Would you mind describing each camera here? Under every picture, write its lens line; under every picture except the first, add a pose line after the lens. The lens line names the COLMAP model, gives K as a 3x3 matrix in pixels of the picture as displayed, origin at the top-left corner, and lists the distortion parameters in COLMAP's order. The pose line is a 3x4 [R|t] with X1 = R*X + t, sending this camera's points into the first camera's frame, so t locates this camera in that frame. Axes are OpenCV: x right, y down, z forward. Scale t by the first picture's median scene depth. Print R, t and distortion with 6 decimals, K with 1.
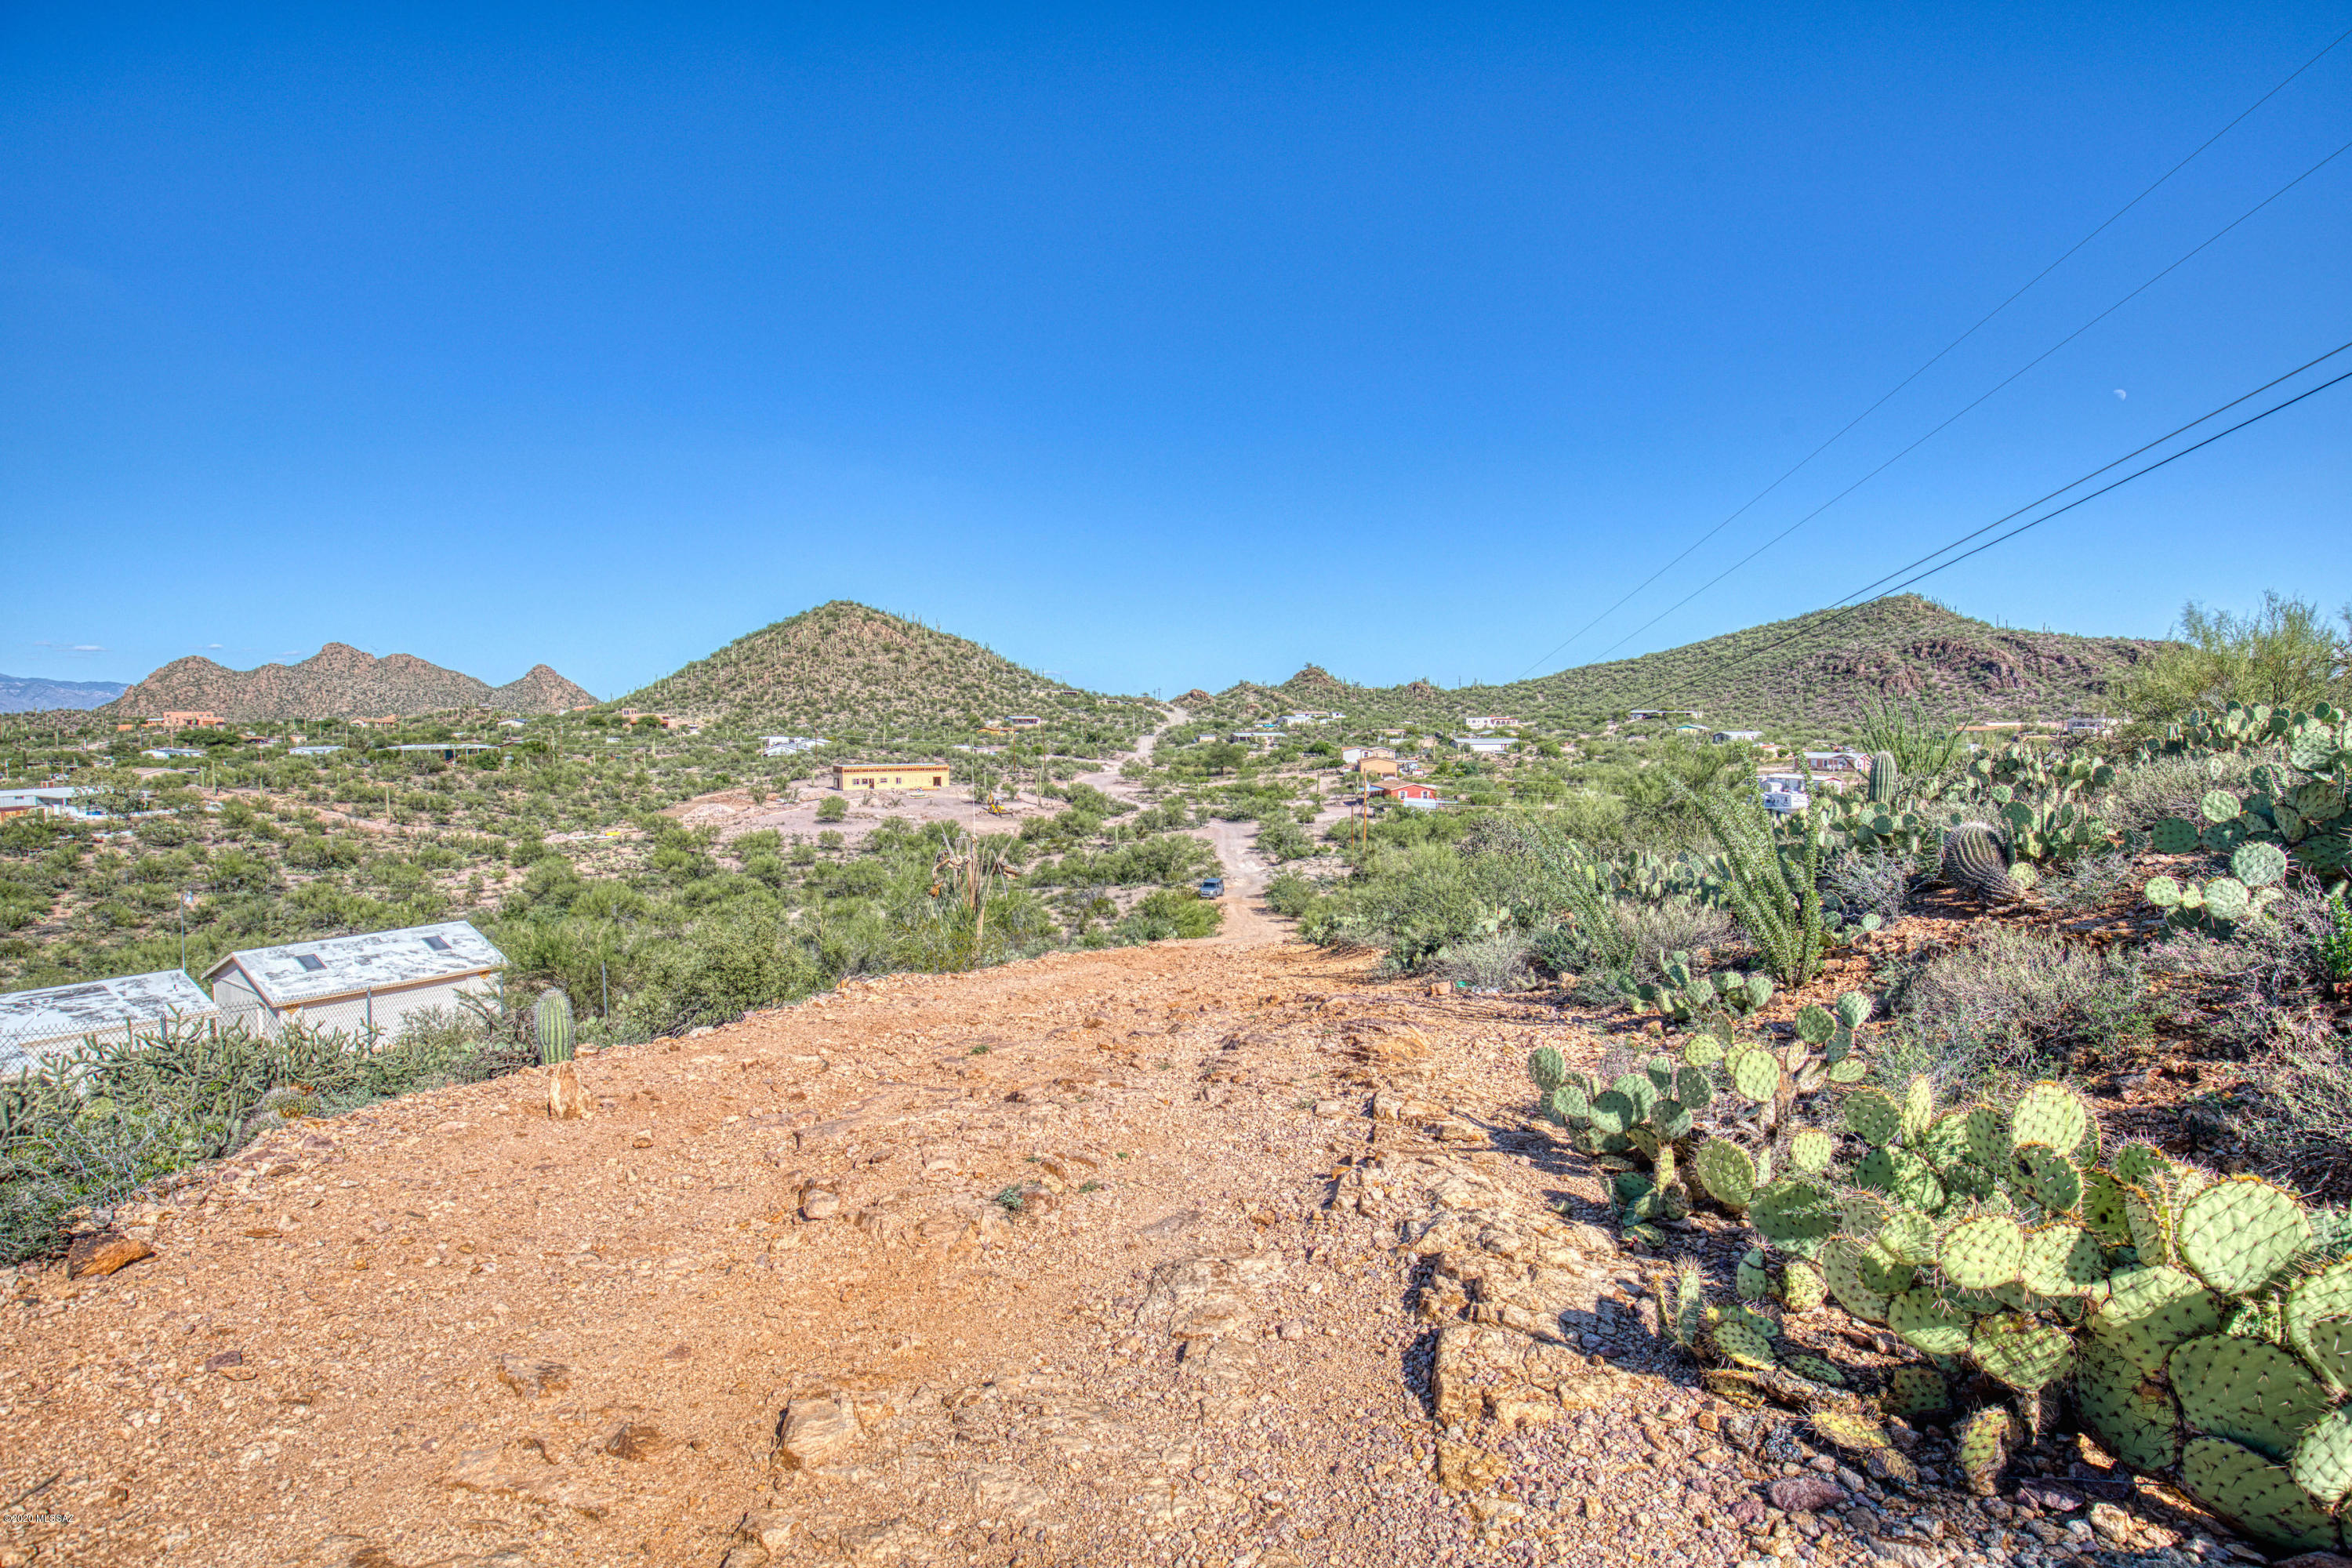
lens RADIAL K [[1071.1, 0, 1195.3], [0, 1071.1, 791.7], [0, 0, 1]] dist [-0.040477, 0.008708]
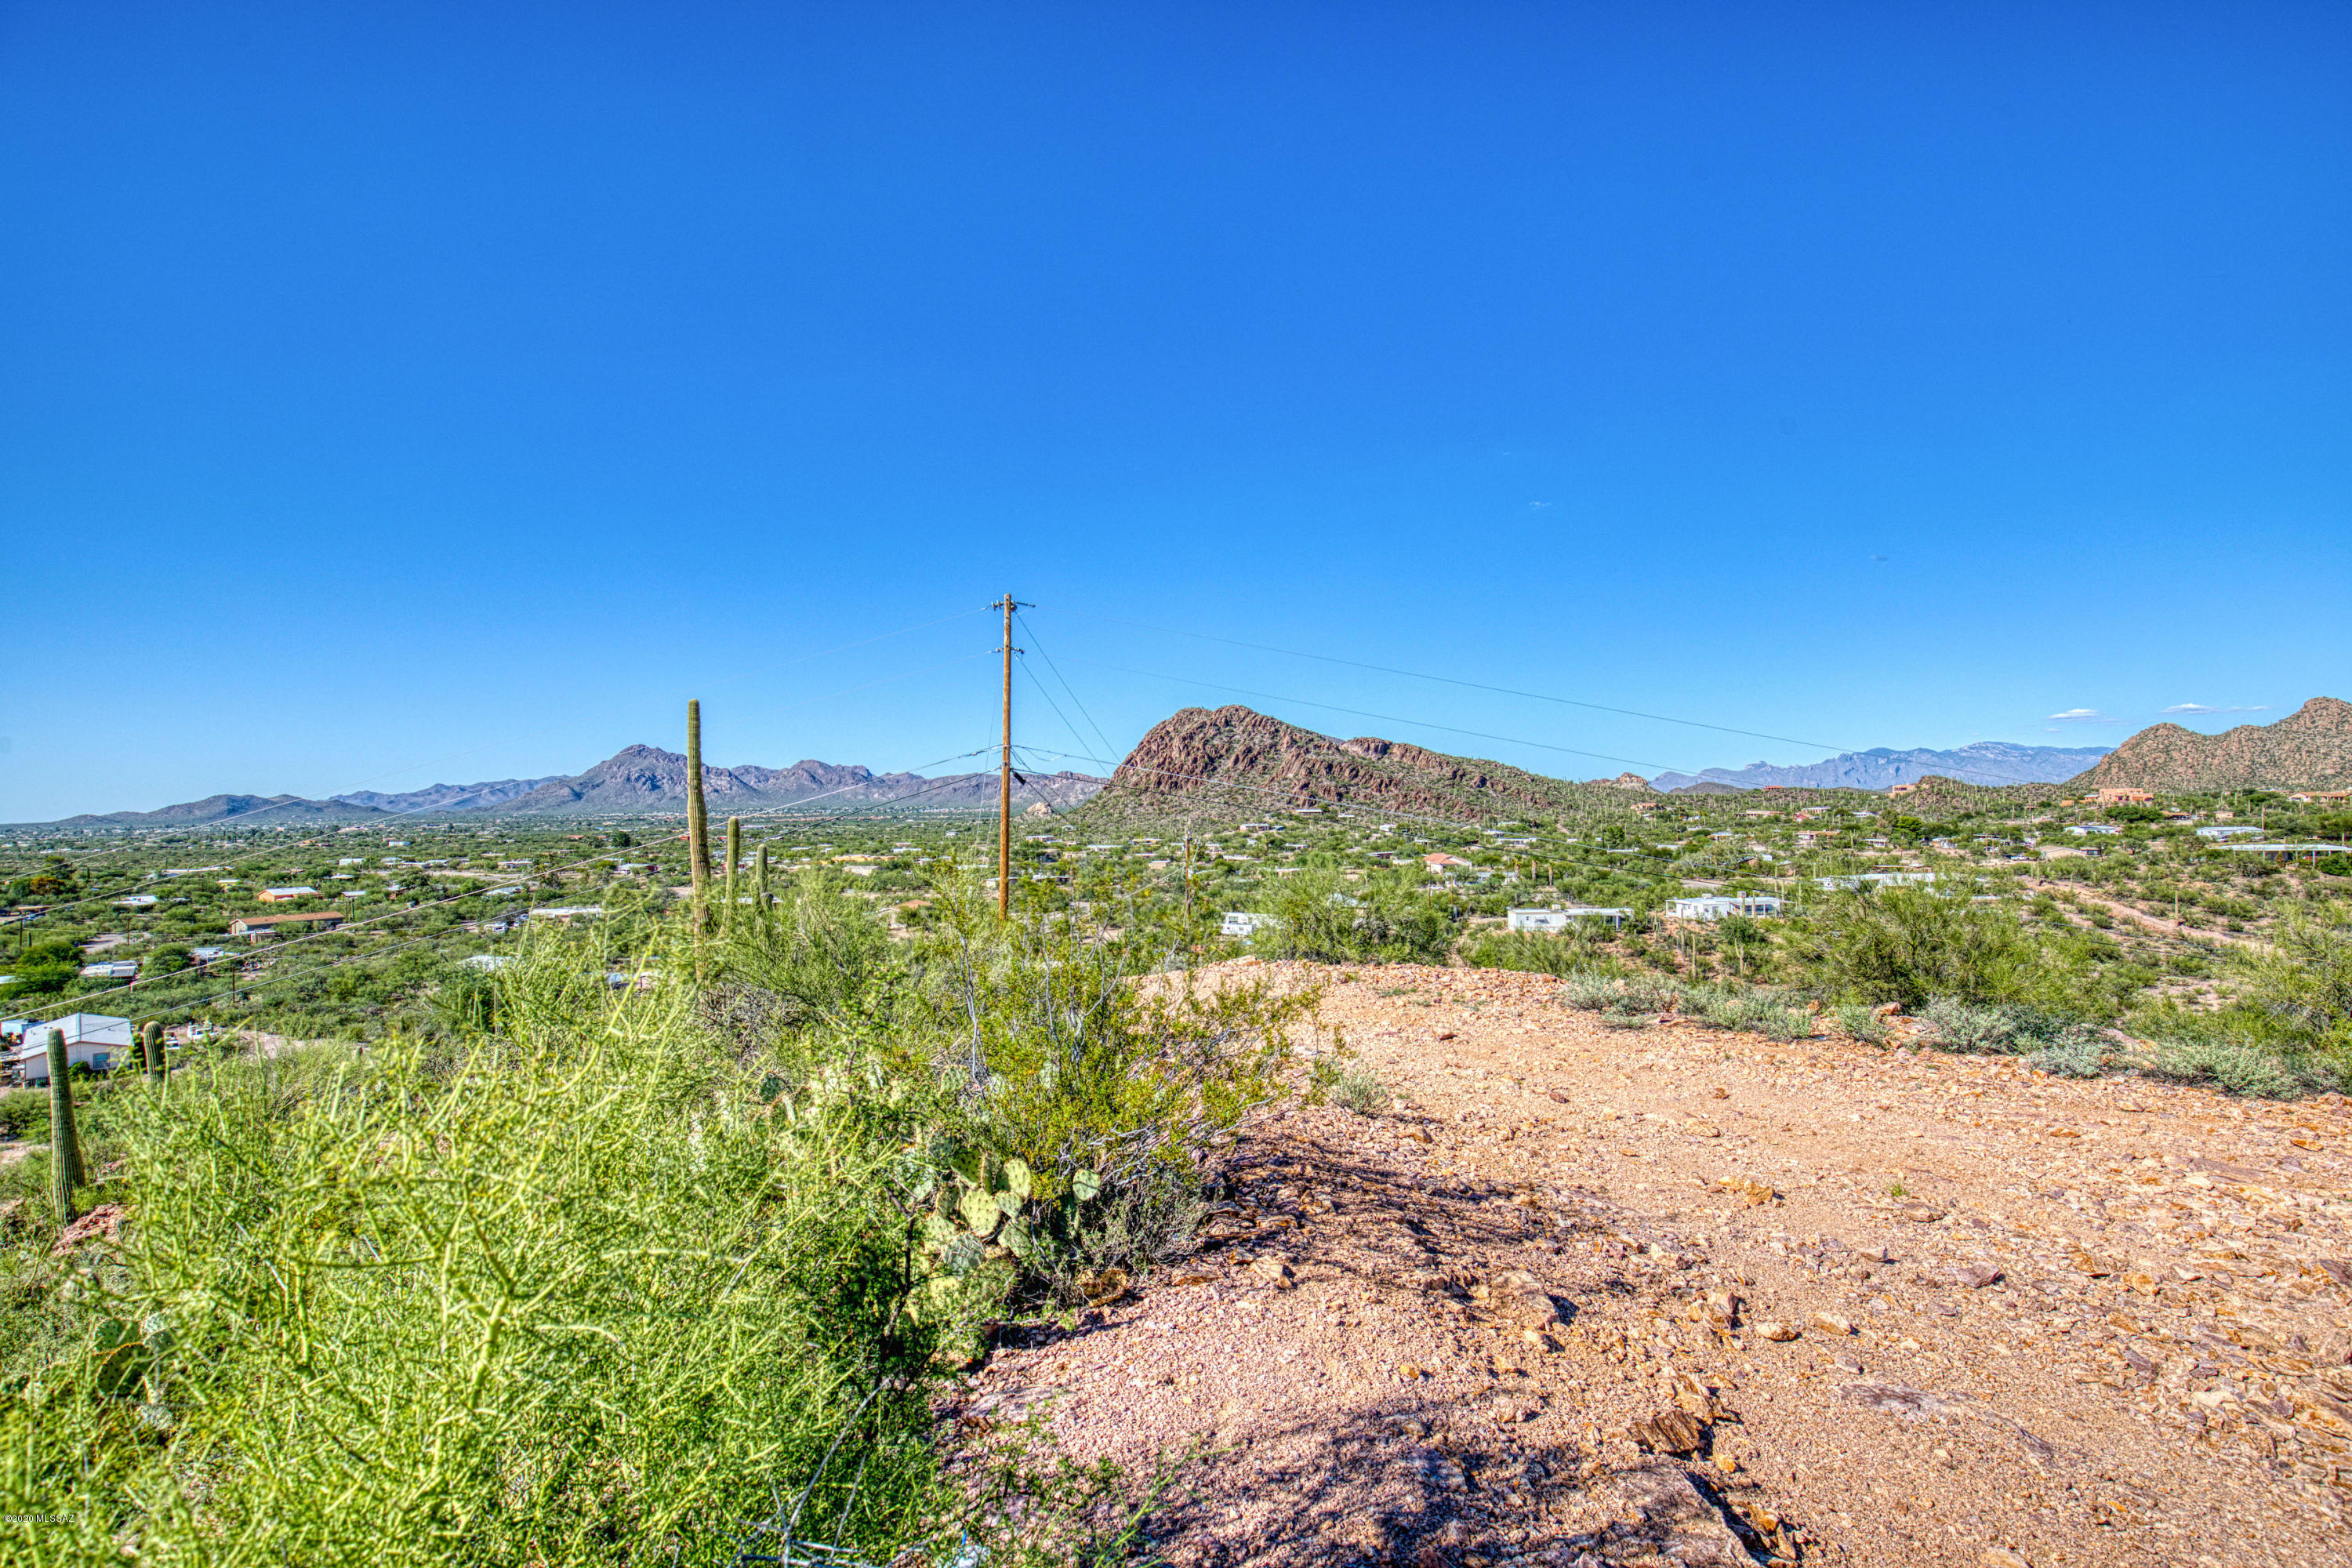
lens RADIAL K [[1071.1, 0, 1195.3], [0, 1071.1, 791.7], [0, 0, 1]] dist [-0.040477, 0.008708]
pose [[0.048553, -0.006052, -0.998802, 0.194714], [-0.052279, 0.998596, -0.008592, -0.034467], [0.997452, 0.052633, 0.048169, -0.052120]]
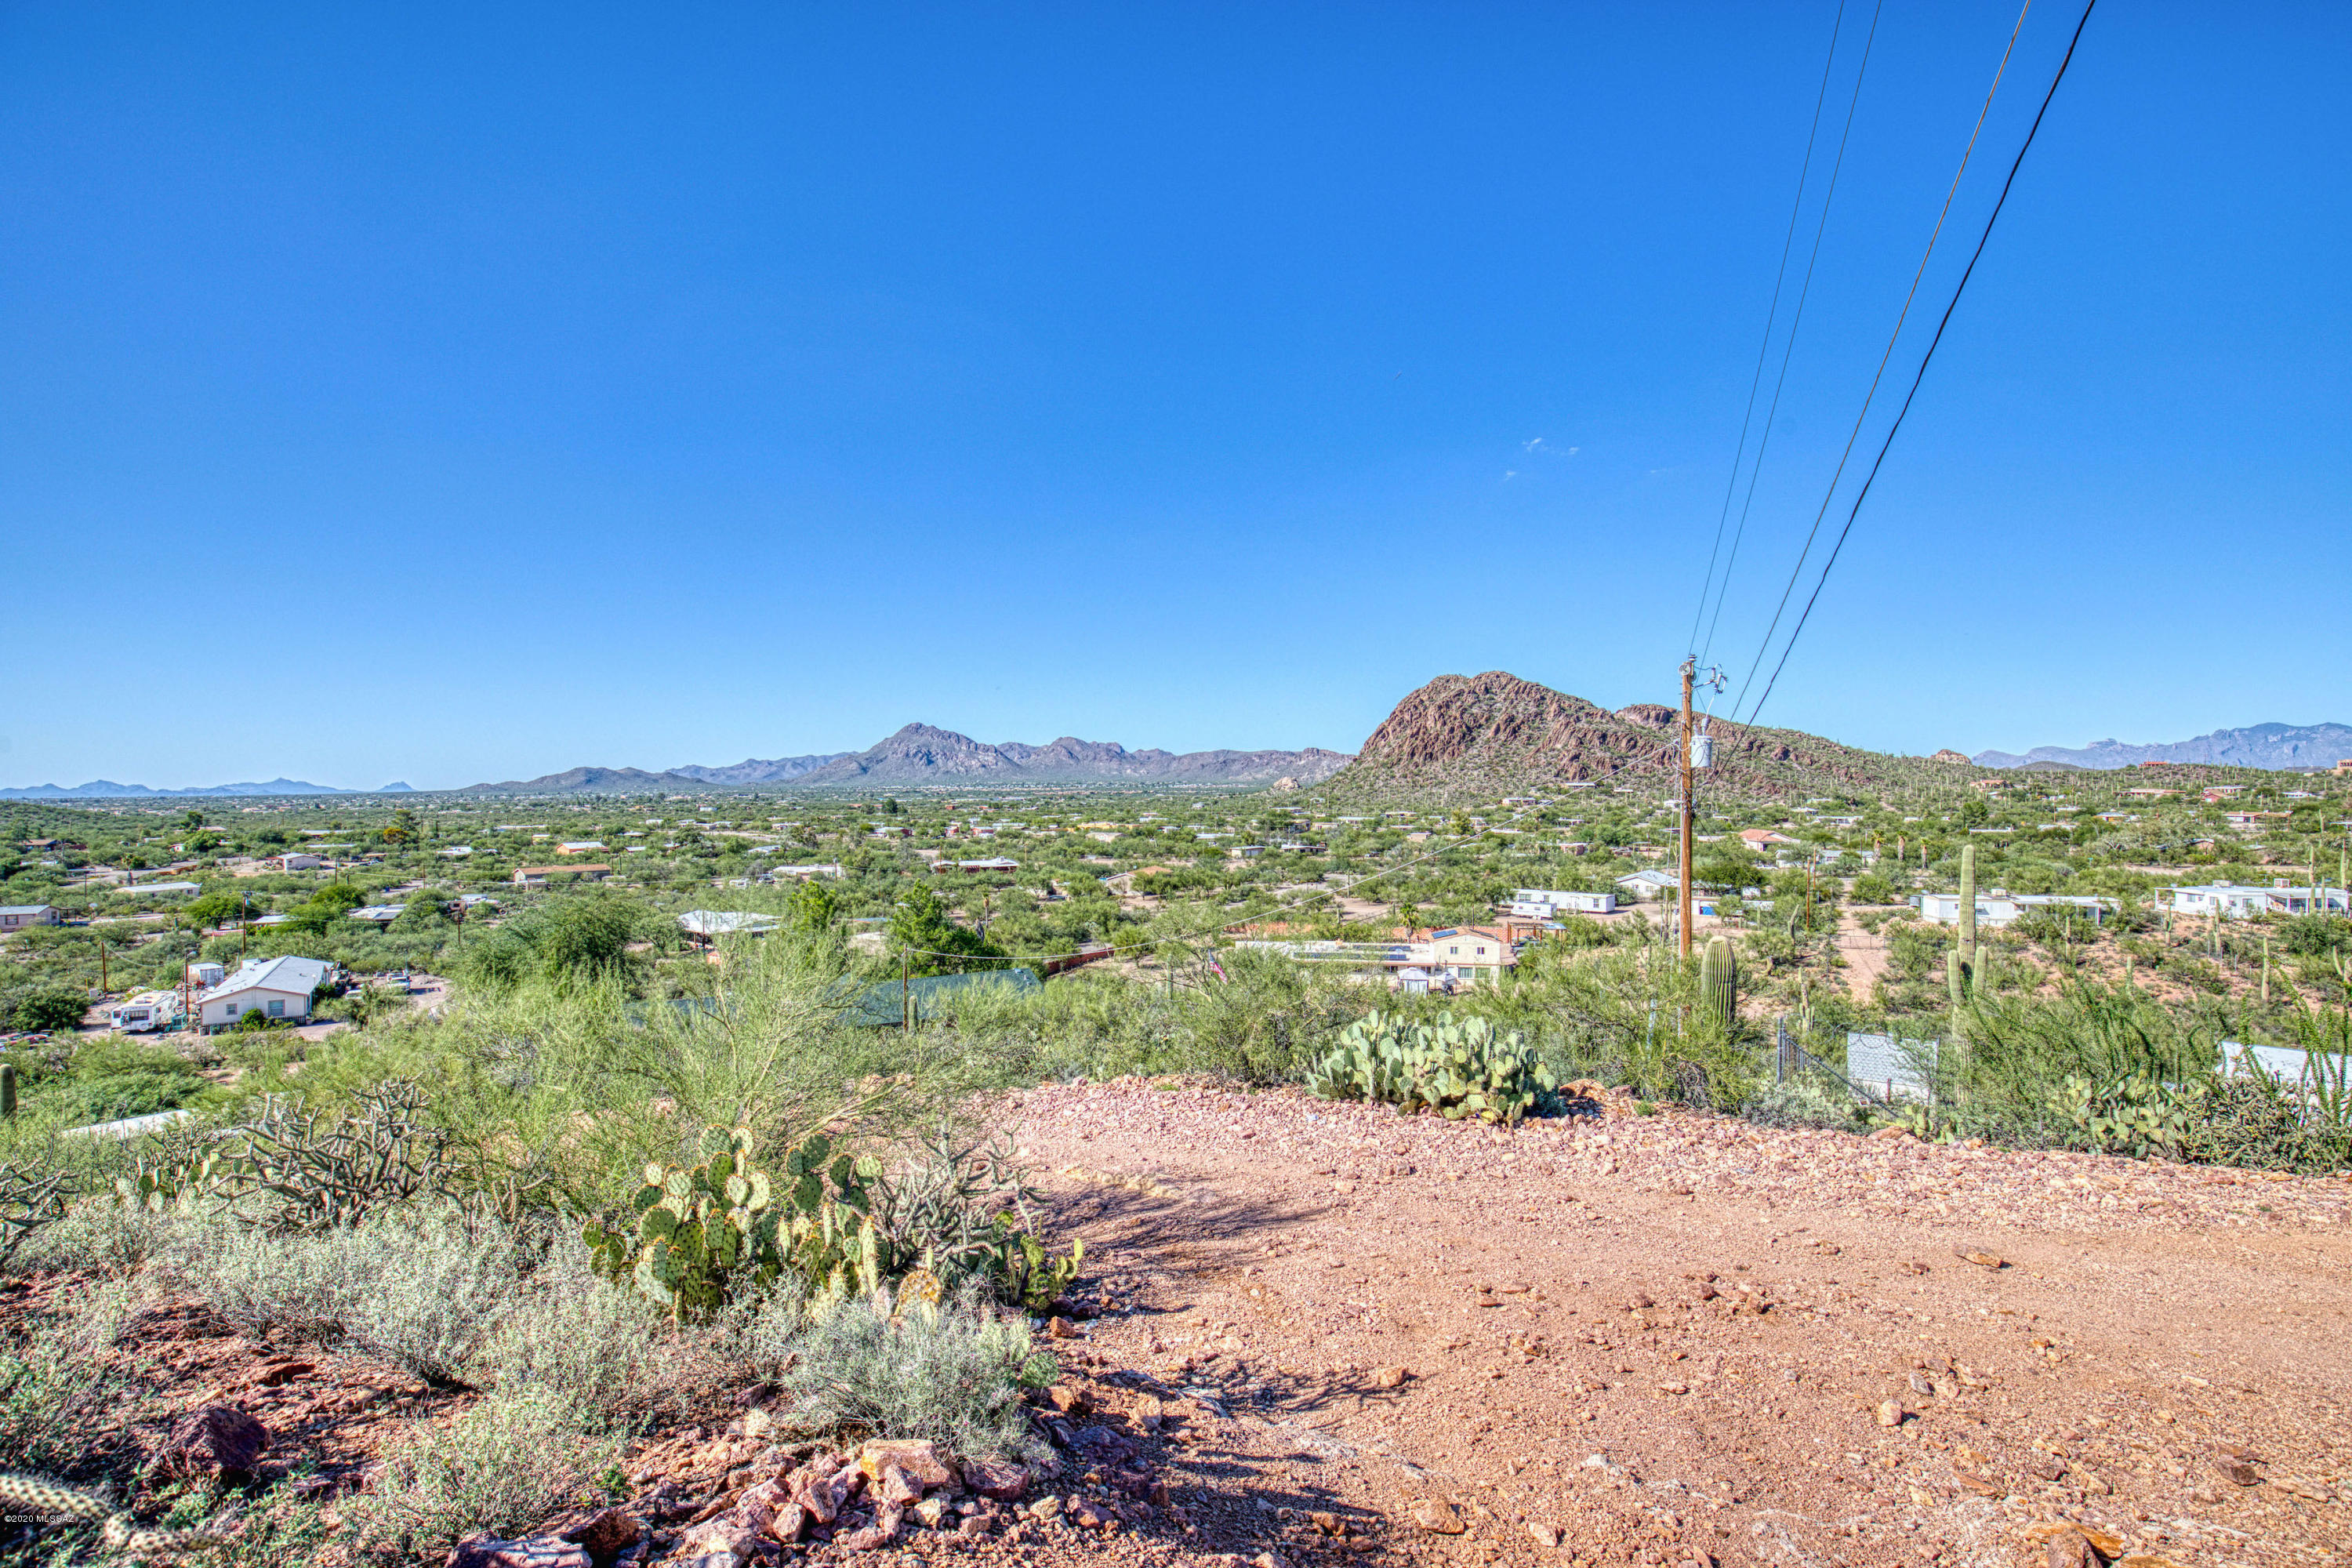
lens RADIAL K [[1071.1, 0, 1195.3], [0, 1071.1, 791.7], [0, 0, 1]] dist [-0.040477, 0.008708]
pose [[-0.178983, 0.014557, -0.983745, 0.036142], [-0.058110, 0.997989, 0.025340, -0.011169], [0.982135, 0.061701, -0.177777, -0.072275]]
